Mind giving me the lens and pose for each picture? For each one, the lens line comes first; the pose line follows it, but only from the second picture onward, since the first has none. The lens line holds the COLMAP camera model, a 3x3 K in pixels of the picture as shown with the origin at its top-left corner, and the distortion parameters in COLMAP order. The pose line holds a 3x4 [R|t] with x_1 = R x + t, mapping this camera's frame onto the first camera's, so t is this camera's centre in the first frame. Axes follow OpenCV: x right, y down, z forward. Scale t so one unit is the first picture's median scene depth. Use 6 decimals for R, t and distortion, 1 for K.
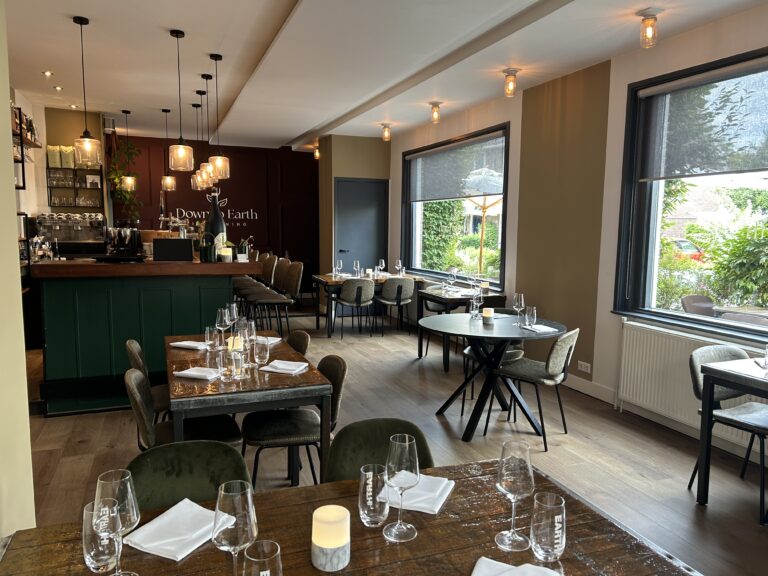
lens RADIAL K [[569.0, 0, 384.0], [0, 569.0, 288.0], [0, 0, 1]] dist [0.001588, -0.000545]
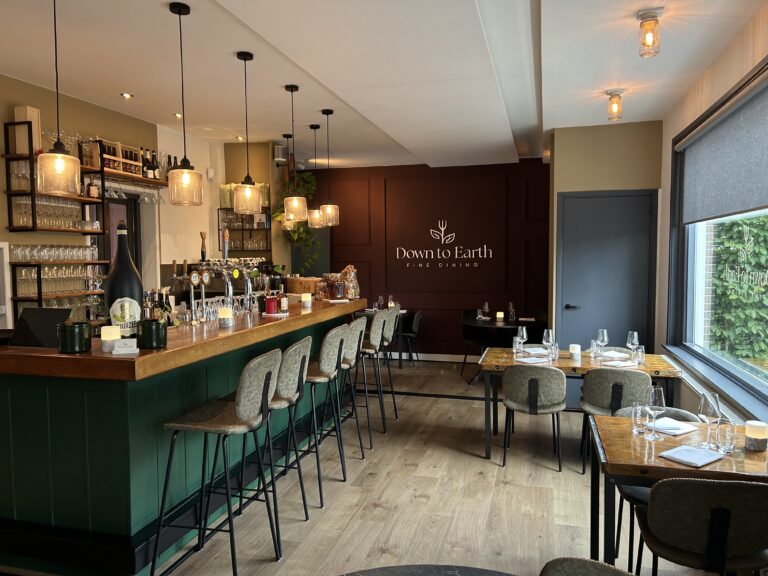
lens RADIAL K [[571.9, 0, 384.0], [0, 571.9, 288.0], [0, 0, 1]] dist [0.040767, -0.000030]
pose [[0.801715, 0.013537, -0.597554, 0.150044], [-0.047990, 0.997974, -0.041778, -0.051890], [0.595777, 0.062170, 0.800740, 0.375958]]
